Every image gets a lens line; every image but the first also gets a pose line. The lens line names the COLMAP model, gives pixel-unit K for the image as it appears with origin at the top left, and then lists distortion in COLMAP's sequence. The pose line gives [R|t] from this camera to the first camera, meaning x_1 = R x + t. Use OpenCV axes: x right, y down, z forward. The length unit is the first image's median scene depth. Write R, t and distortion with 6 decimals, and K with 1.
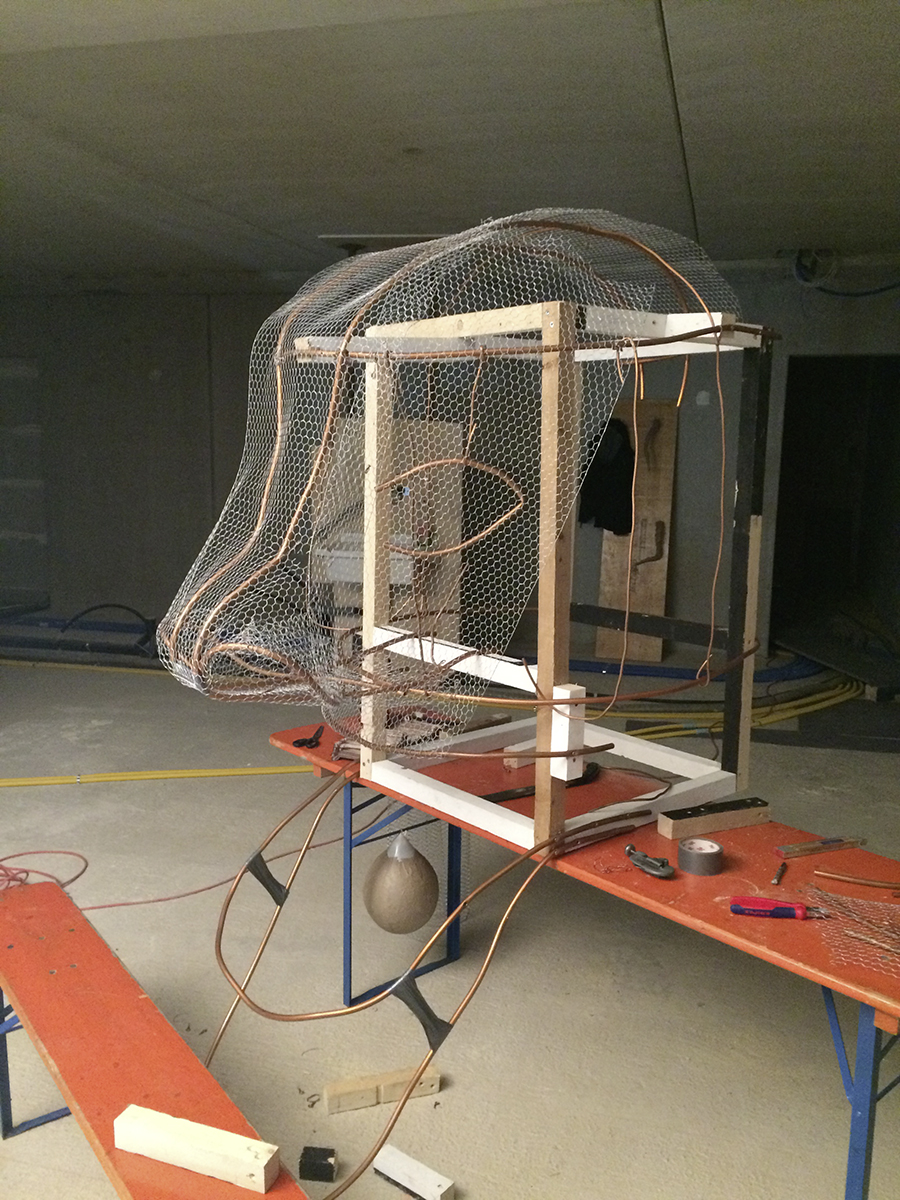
lens RADIAL K [[1026.9, 0, 450.8], [0, 1026.9, 603.8], [0, 0, 1]] dist [0.081090, -0.096026]
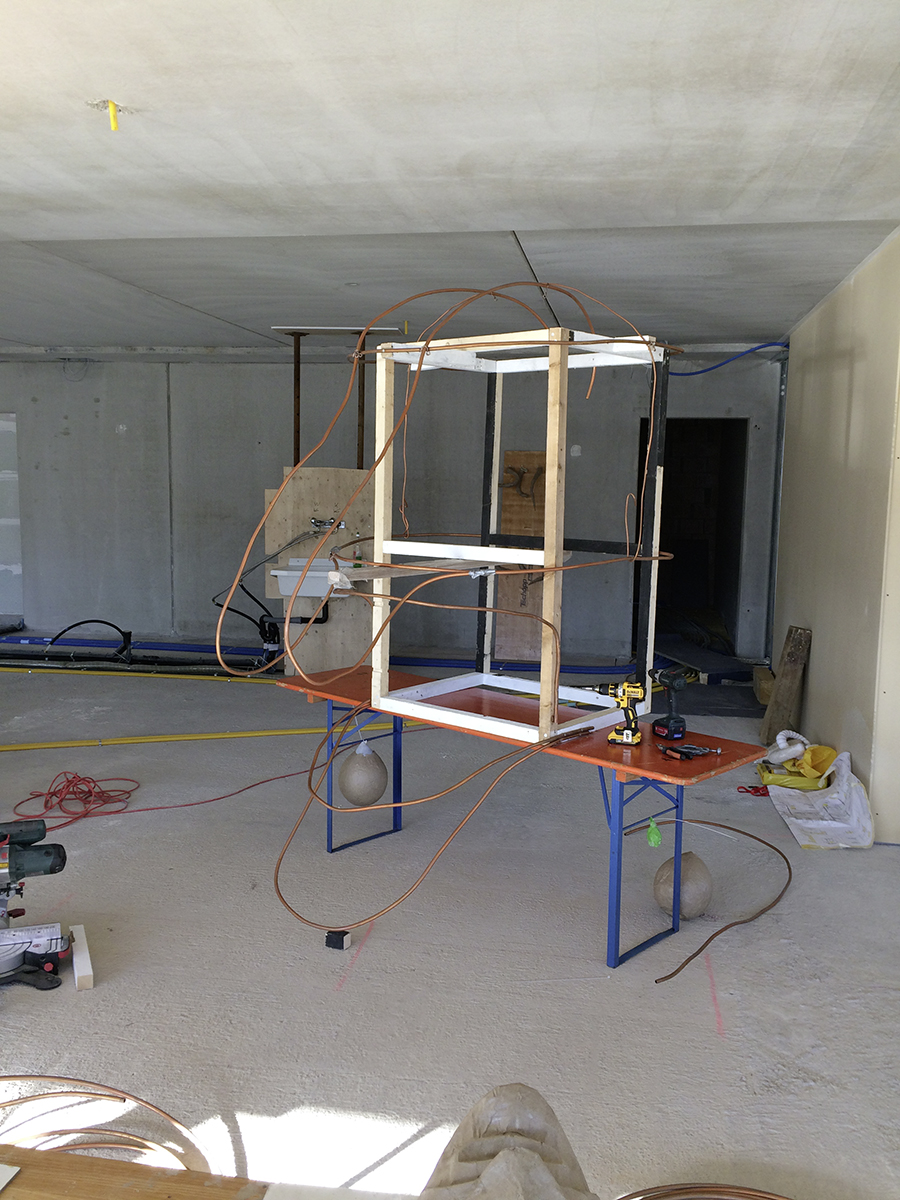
lens RADIAL K [[1026.9, 0, 447.7], [0, 1026.9, 603.7], [0, 0, 1]] dist [0.081090, -0.096026]
pose [[0.996195, -0.010421, 0.086527, -0.025075], [0.013539, 0.999277, -0.035526, 0.033813], [-0.086094, 0.036562, 0.995616, -0.259725]]
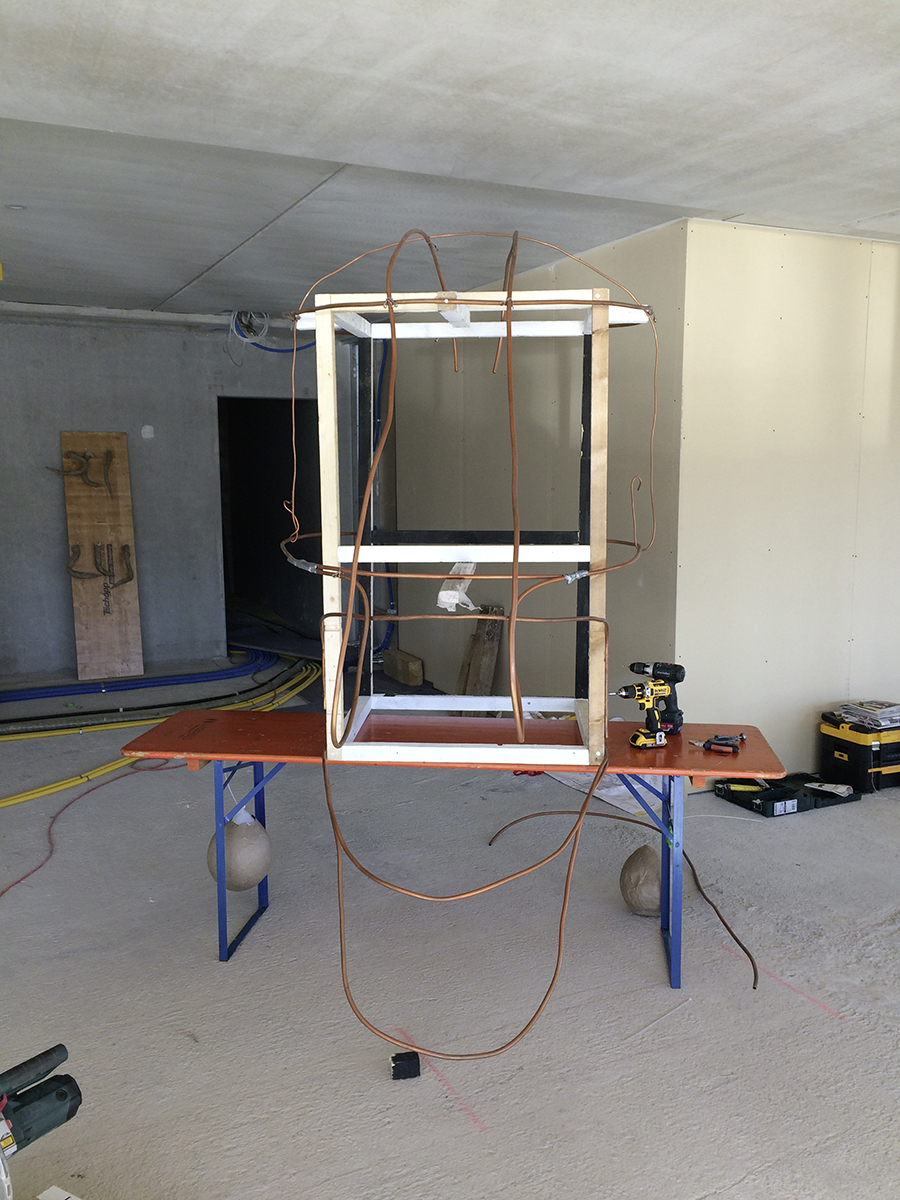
lens RADIAL K [[1026.9, 0, 453.2], [0, 1026.9, 605.0], [0, 0, 1]] dist [0.081090, -0.096026]
pose [[0.752014, -0.110274, 0.649857, -0.285755], [0.122595, 0.992103, 0.026482, -0.005669], [-0.647646, 0.059755, 0.759595, -0.043494]]
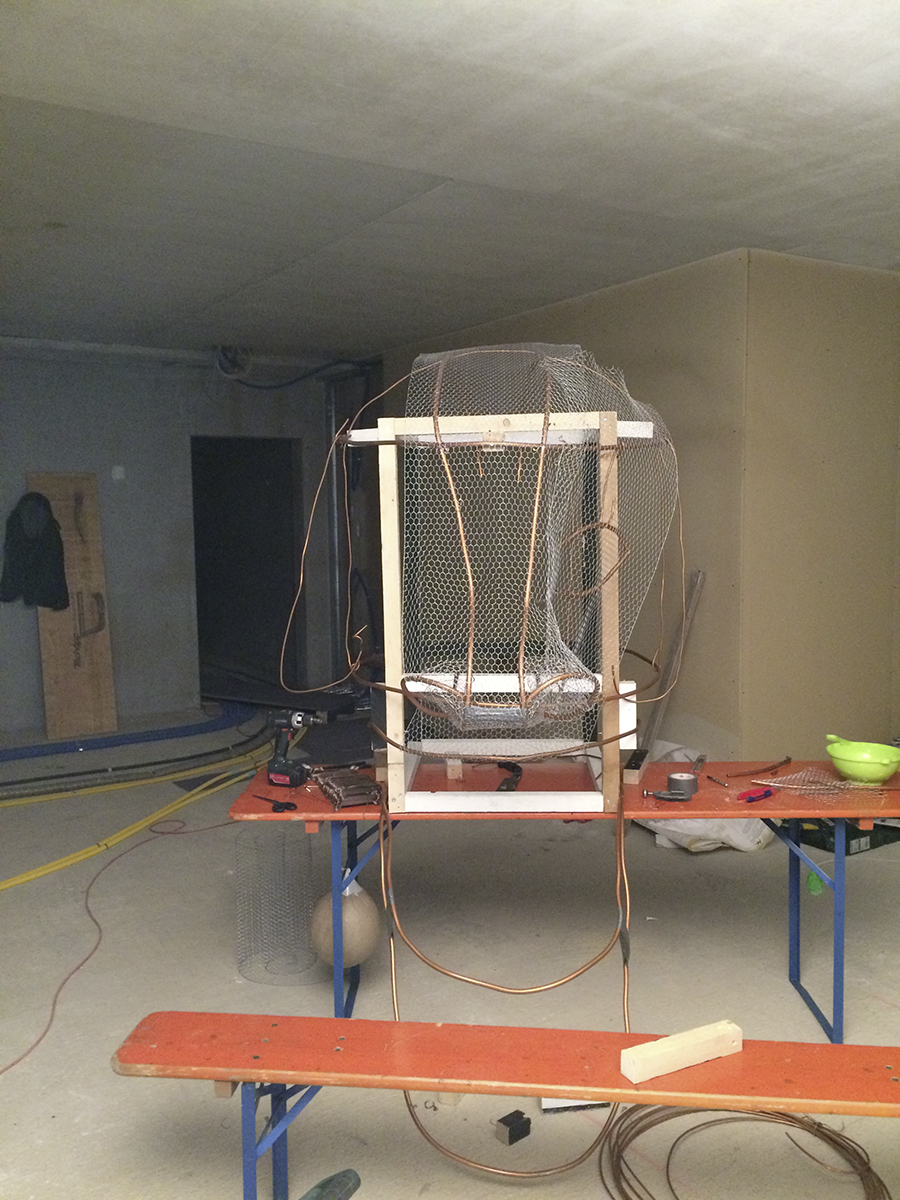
lens RADIAL K [[1026.9, 0, 447.6], [0, 1026.9, 595.9], [0, 0, 1]] dist [0.081090, -0.096026]
pose [[0.676393, -0.088197, 0.731241, -0.351069], [0.143138, 0.989617, -0.013041, -0.016787], [-0.722499, 0.113489, 0.681994, 0.072646]]
